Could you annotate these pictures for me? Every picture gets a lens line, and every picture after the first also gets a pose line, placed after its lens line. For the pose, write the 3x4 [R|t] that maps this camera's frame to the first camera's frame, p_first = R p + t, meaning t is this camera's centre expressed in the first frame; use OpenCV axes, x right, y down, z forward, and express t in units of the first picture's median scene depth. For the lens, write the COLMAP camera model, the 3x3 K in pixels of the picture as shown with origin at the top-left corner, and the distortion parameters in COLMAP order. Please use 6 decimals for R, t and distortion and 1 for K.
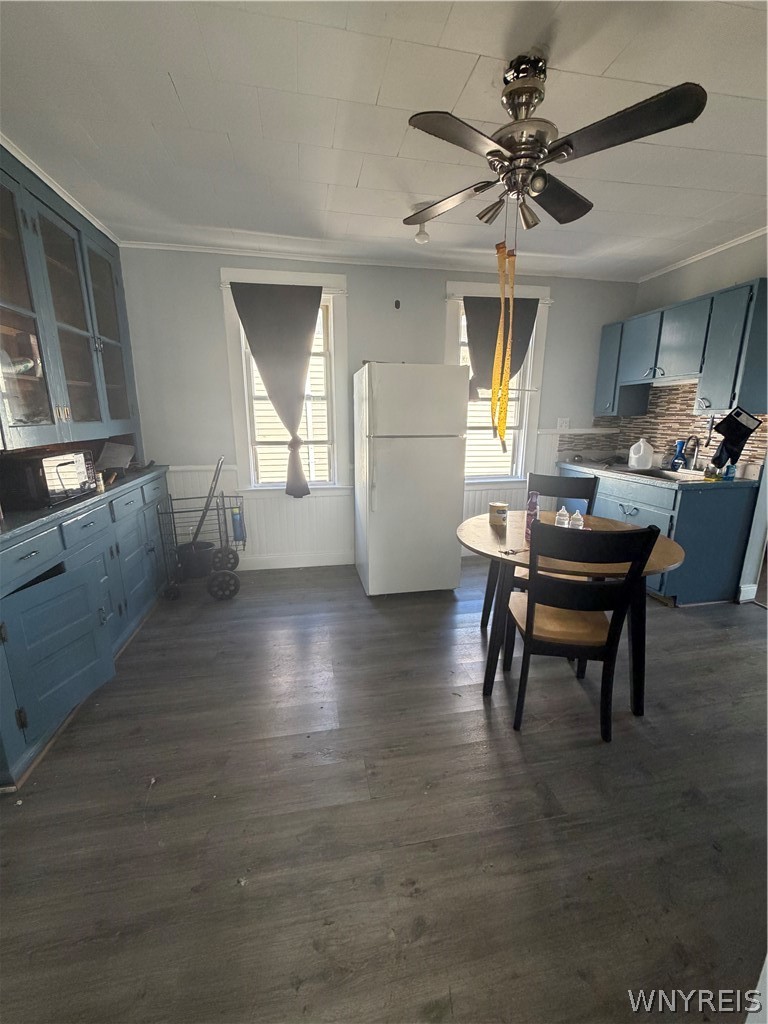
lens RADIAL K [[409.9, 0, 384.1], [0, 409.9, 505.9], [0, 0, 1]] dist [-0.000233, 0.000135]
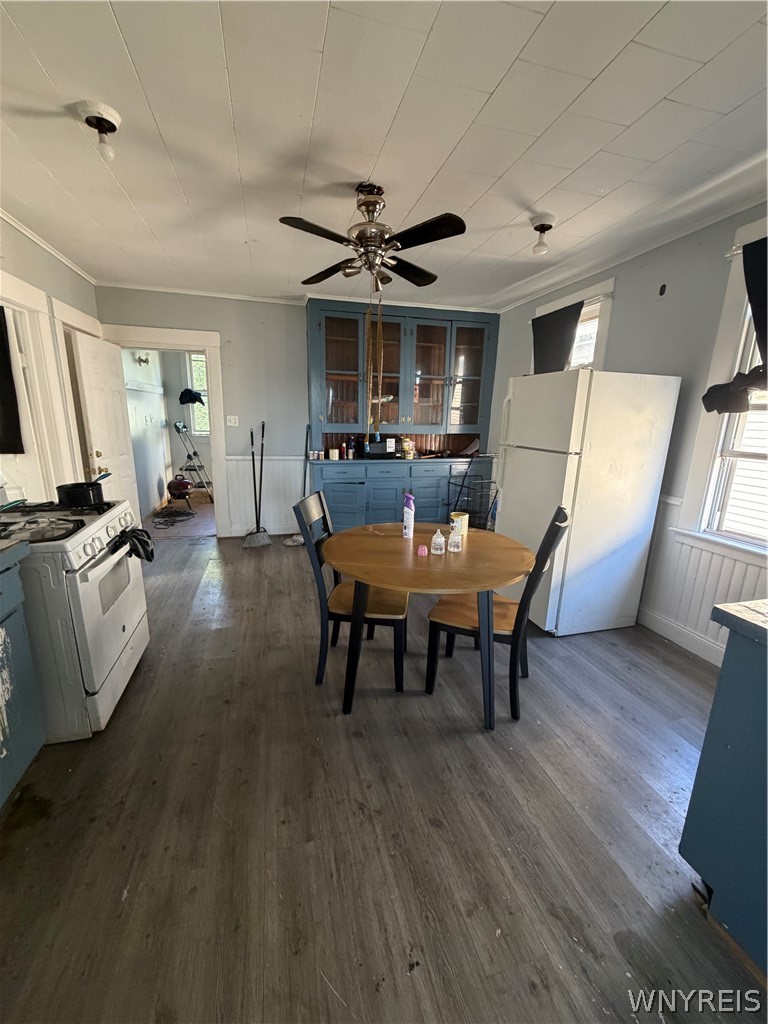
lens RADIAL K [[409.9, 0, 382.0], [0, 409.9, 516.3], [0, 0, 1]] dist [-0.000233, 0.000135]
pose [[0.063679, 0.240820, -0.968479, 1.022559], [-0.226416, 0.948629, 0.220997, -0.158598], [0.971947, 0.205206, 0.114933, 0.569301]]
